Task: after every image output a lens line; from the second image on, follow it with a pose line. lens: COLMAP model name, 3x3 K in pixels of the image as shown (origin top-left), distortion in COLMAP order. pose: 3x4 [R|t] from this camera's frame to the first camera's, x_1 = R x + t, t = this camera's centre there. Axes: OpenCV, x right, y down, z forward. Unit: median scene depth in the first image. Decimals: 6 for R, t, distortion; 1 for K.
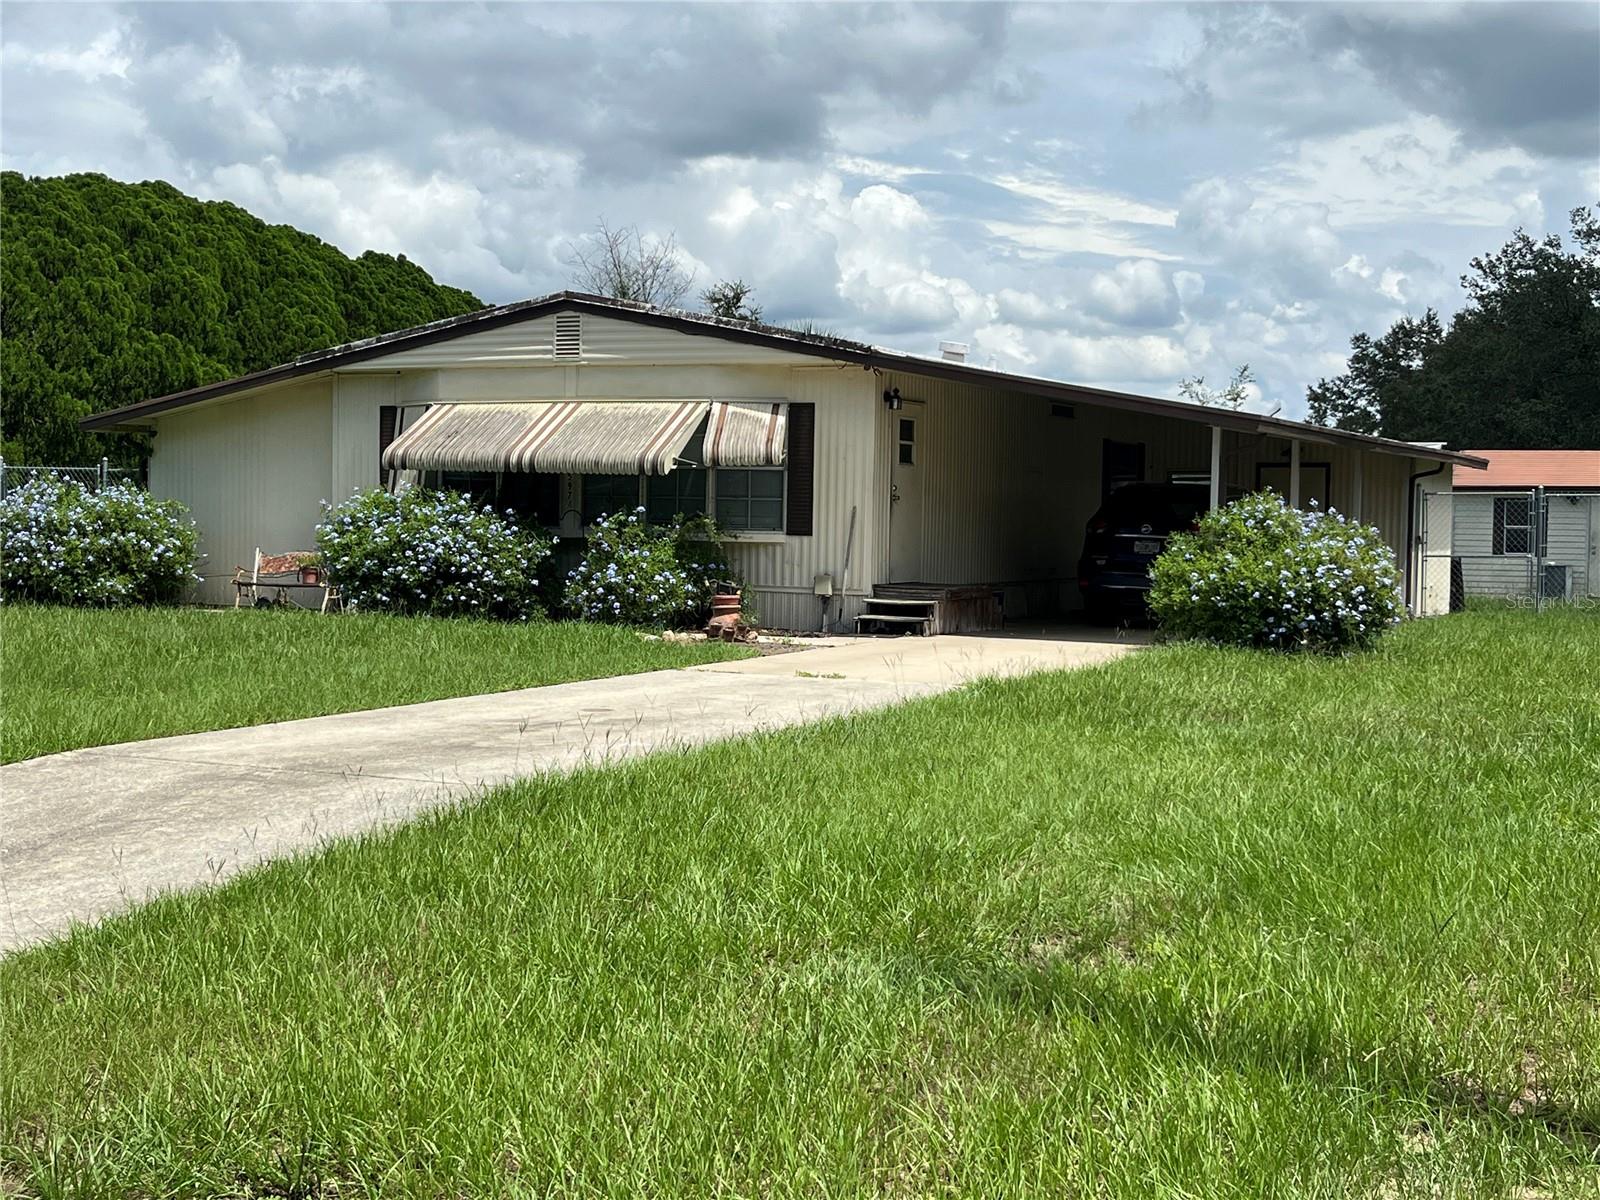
lens RADIAL K [[2229.7, 0, 800.0], [0, 2229.7, 600.0], [0, 0, 1]] dist [0.014368, -0.096651]
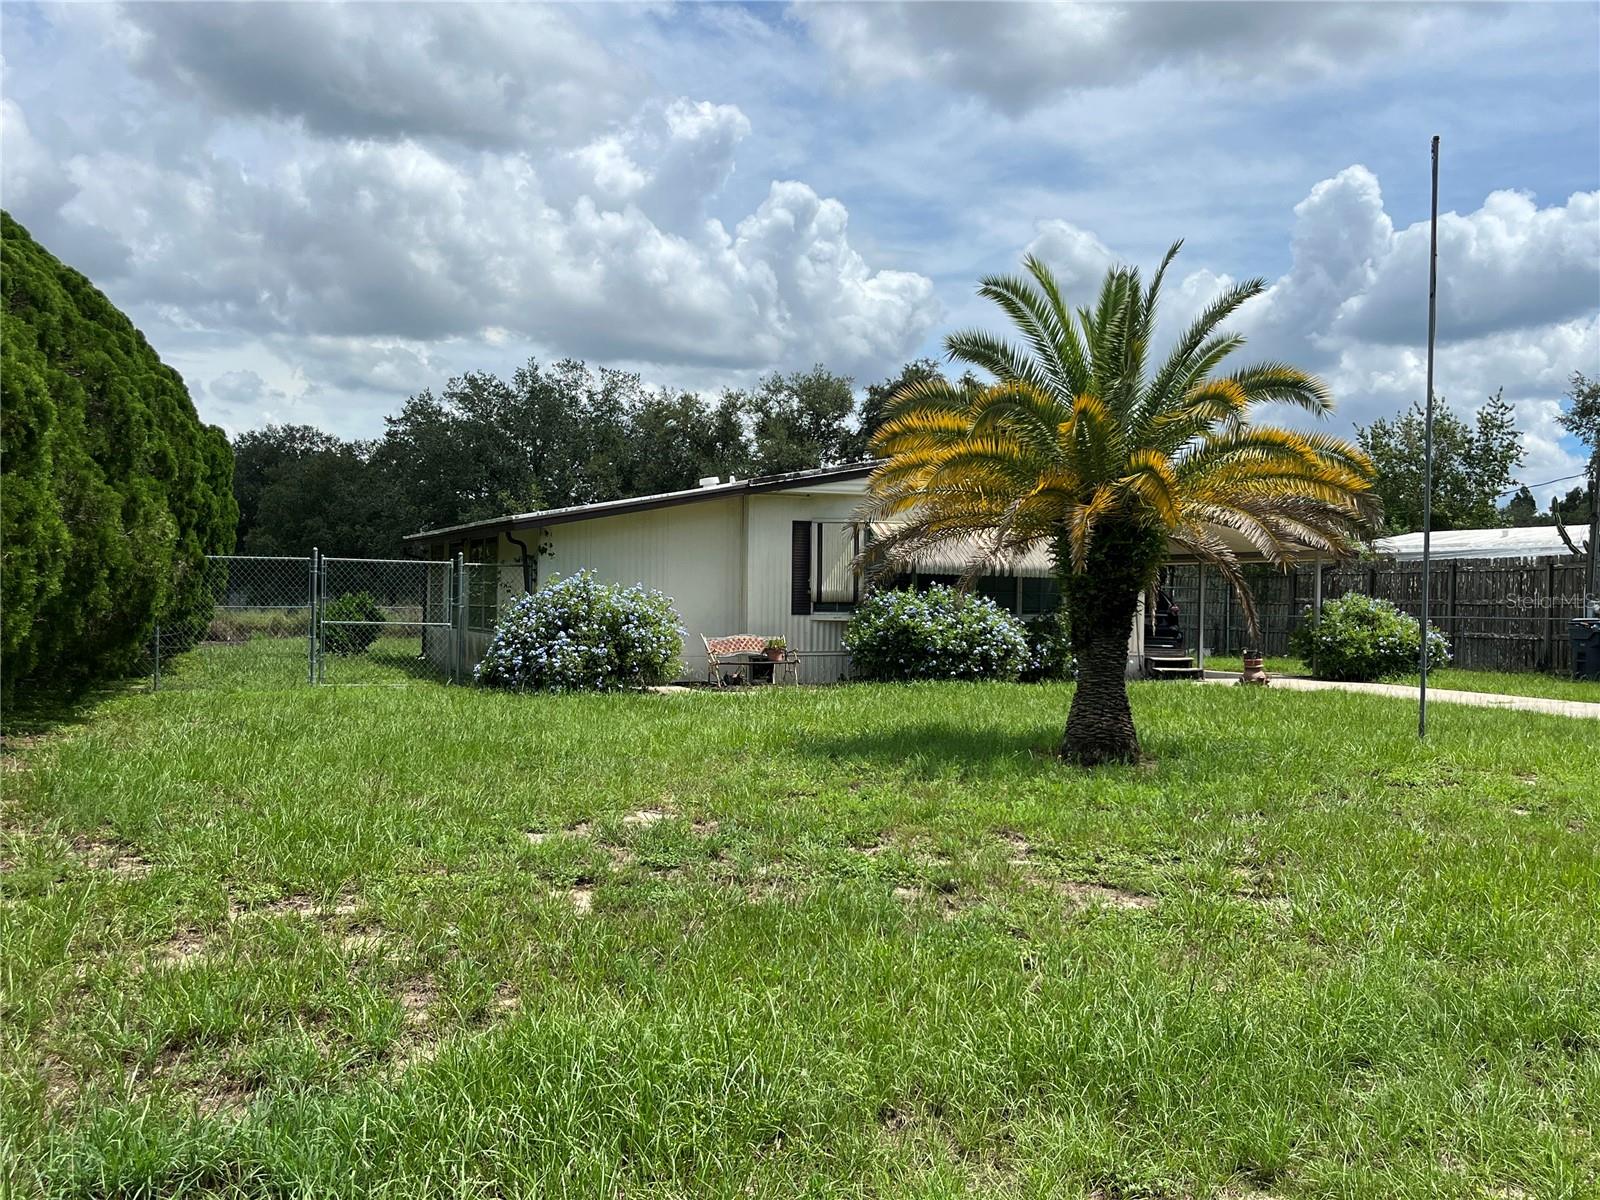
lens RADIAL K [[1588.6, 0, 865.3], [0, 1588.6, 596.7], [0, 0, 1]] dist [0.051936, -0.204361]
pose [[0.630592, -0.006148, 0.776090, -0.885191], [0.024586, 0.999625, -0.012057, -0.031728], [-0.775725, 0.026684, 0.630507, 0.399358]]
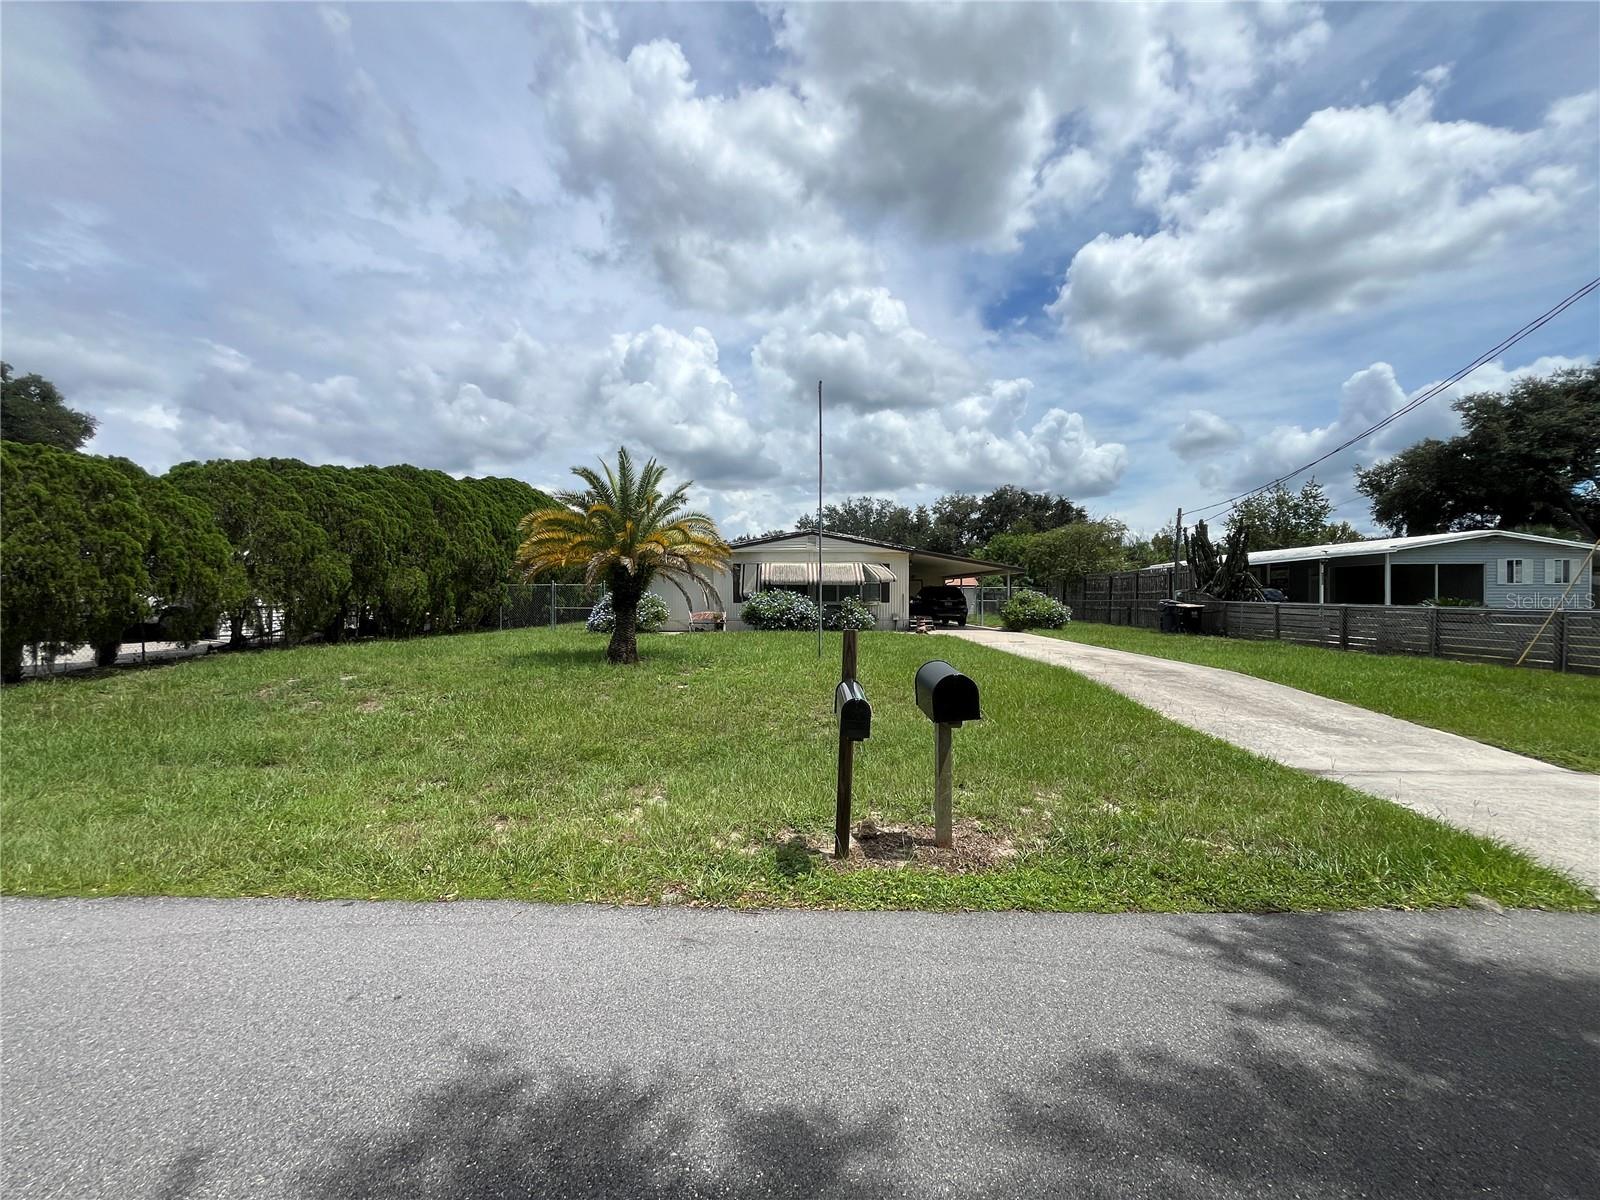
lens RADIAL K [[673.4, 0, 804.1], [0, 673.4, 592.7], [0, 0, 1]] dist [-0.001470, -0.000472]
pose [[0.891380, -0.017457, 0.452921, -0.533022], [0.034660, 0.998958, -0.029709, -0.016450], [-0.451930, 0.042180, 0.891056, 0.127309]]
